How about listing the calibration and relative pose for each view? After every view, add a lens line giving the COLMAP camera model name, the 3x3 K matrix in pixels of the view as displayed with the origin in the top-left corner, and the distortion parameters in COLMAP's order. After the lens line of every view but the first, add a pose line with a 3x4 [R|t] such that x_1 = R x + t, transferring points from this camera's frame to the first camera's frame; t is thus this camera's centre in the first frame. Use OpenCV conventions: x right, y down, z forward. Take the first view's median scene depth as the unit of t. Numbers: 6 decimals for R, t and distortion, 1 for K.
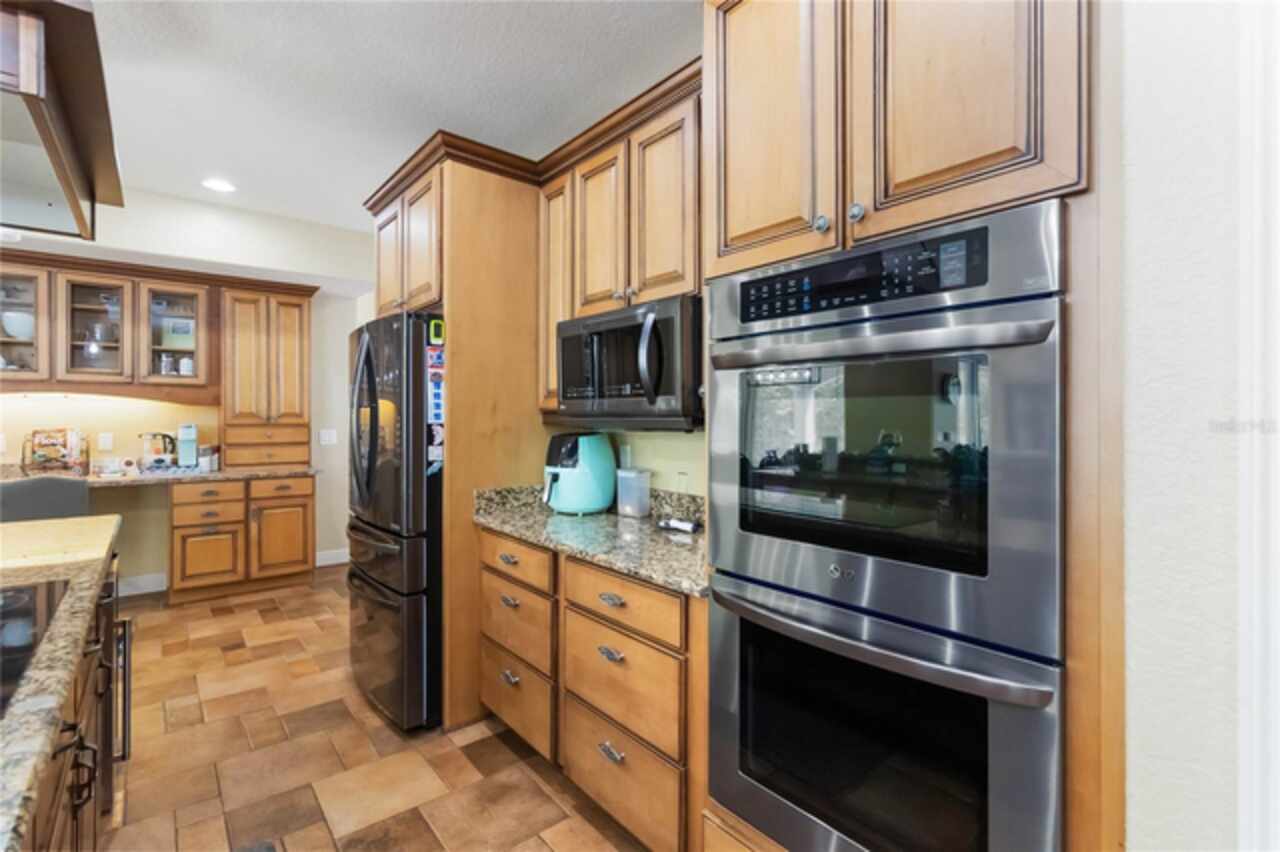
lens RADIAL K [[596.2, 0, 639.4], [0, 596.2, 412.2], [0, 0, 1]] dist [-0.003517, -0.001090]
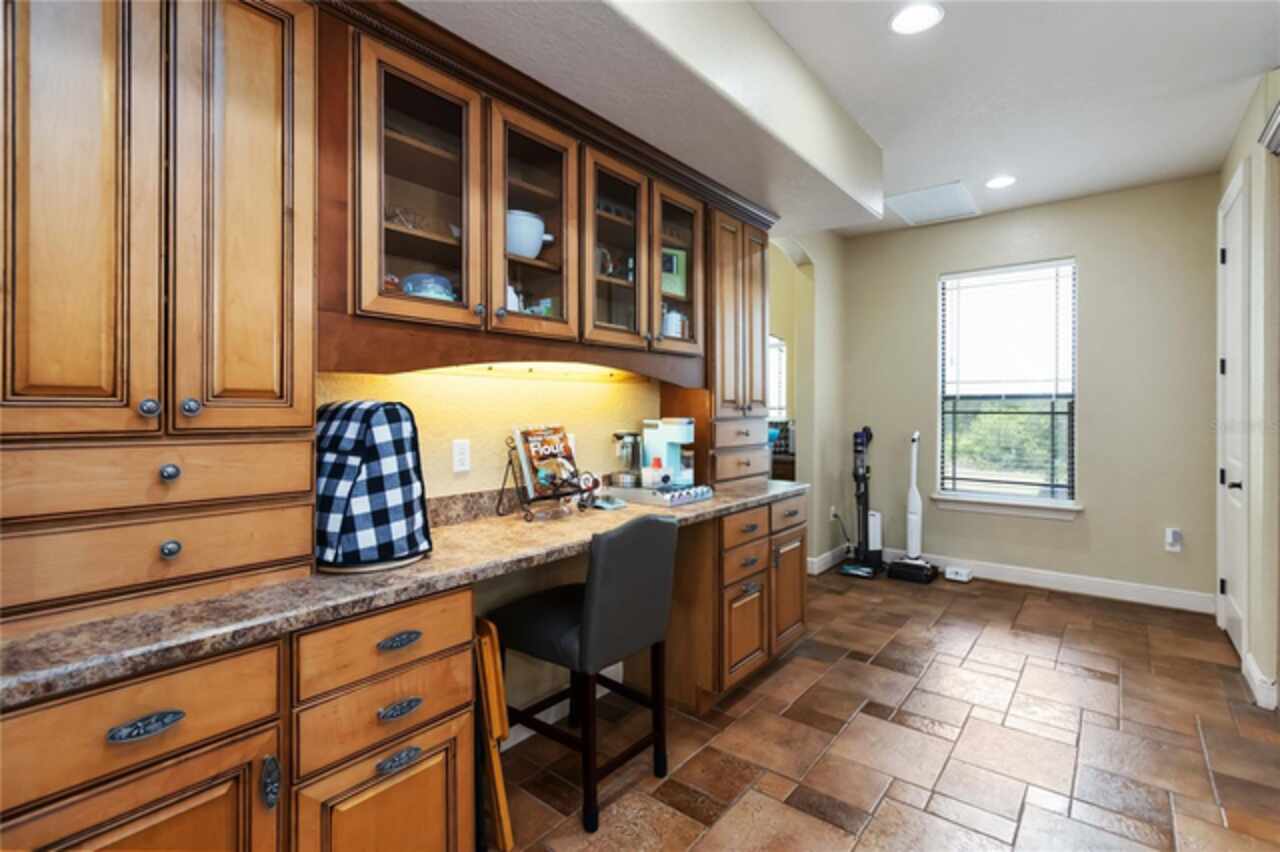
lens RADIAL K [[596.2, 0, 641.5], [0, 596.2, 423.1], [0, 0, 1]] dist [-0.003517, -0.001090]
pose [[0.974709, -0.005280, 0.223416, -1.030031], [0.001811, 0.999875, 0.015729, 0.015043], [-0.223471, -0.014927, 0.974596, 0.428308]]
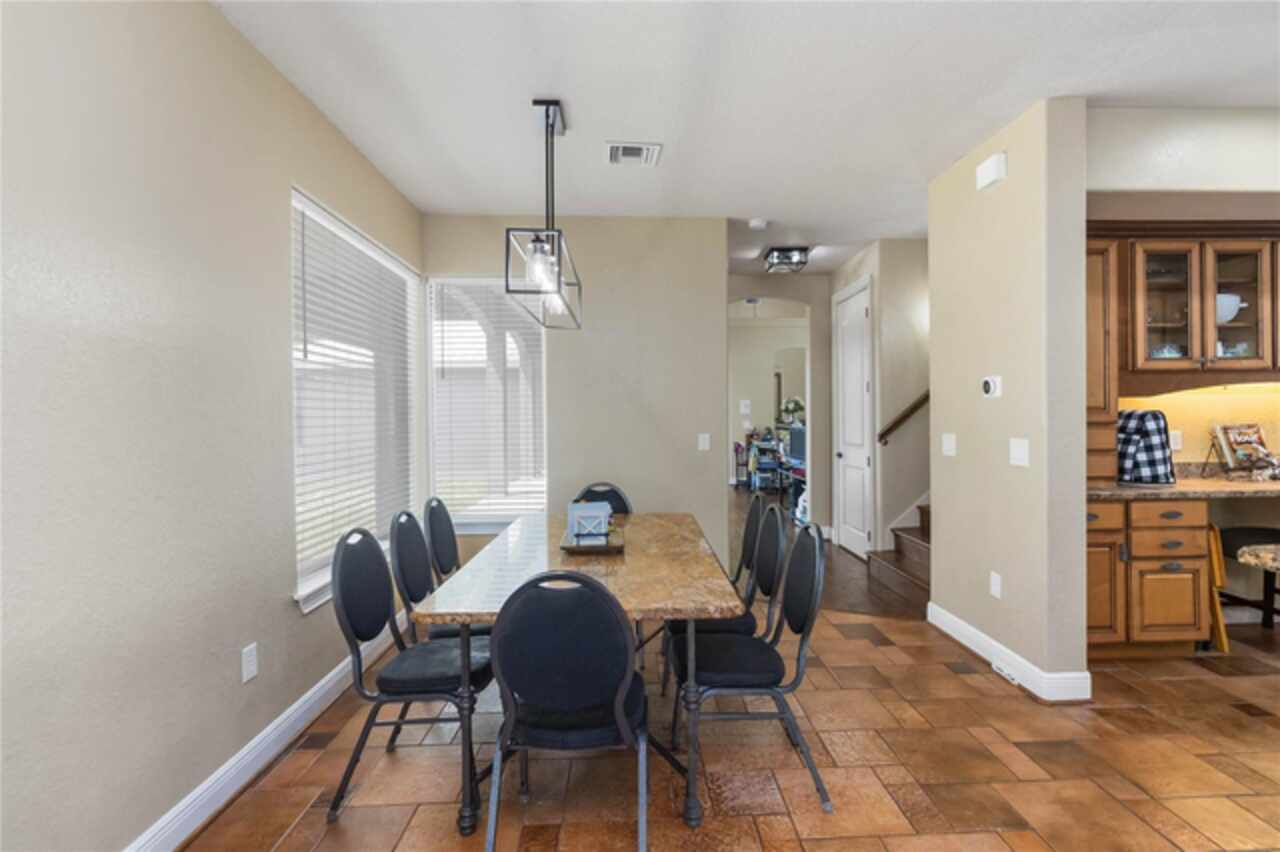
lens RADIAL K [[596.2, 0, 648.6], [0, 596.2, 423.6], [0, 0, 1]] dist [-0.003517, -0.001090]
pose [[0.801224, -0.007879, -0.598312, -1.171782], [0.007654, 0.999966, -0.002918, 0.022517], [0.598315, -0.002242, 0.801258, -0.239637]]
